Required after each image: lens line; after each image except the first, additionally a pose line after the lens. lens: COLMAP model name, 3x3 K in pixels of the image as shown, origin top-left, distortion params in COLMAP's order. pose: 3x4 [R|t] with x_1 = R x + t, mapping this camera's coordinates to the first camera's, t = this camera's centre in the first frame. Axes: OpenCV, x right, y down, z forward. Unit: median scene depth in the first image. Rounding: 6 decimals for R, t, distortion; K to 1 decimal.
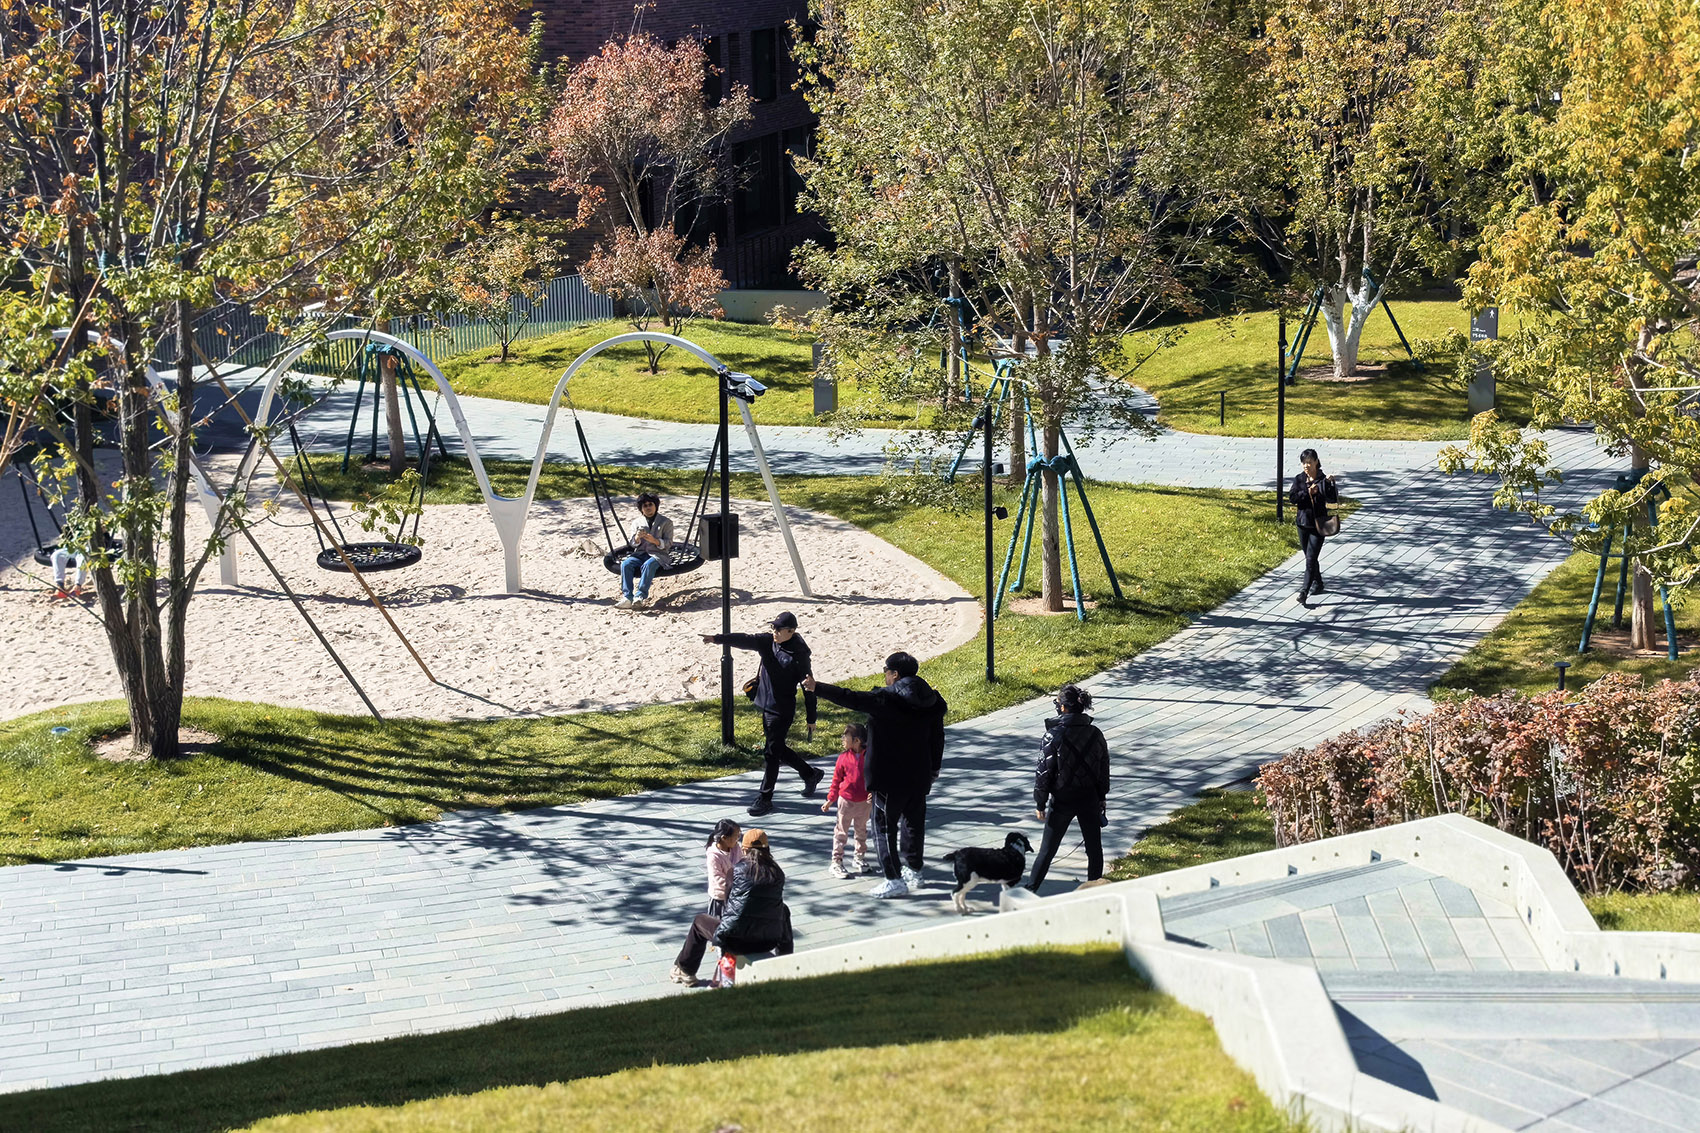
lens RADIAL K [[2608.3, 0, 850.0], [0, 2608.3, 566.5], [0, 0, 1]] dist [0.401323, -1.928349]
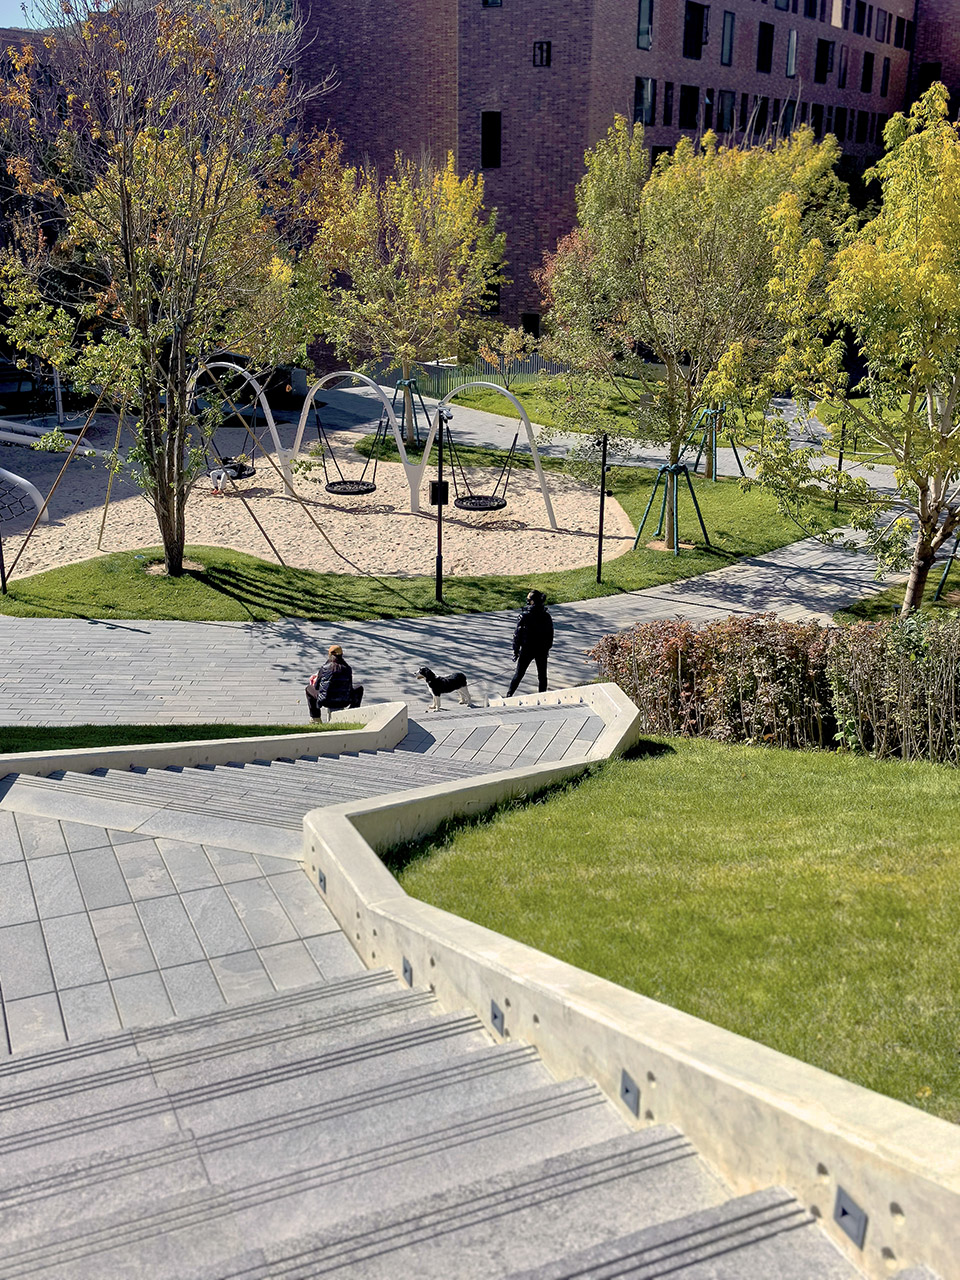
lens RADIAL K [[1317.3, 0, 480.0], [0, 1317.3, 640.0], [0, 0, 1]] dist [0.092014, 0.000323]
pose [[0.952331, 0.117468, -0.281543, 0.259872], [-0.088251, 0.989514, 0.114342, -0.016110], [0.292022, -0.084045, 0.952712, 0.098643]]
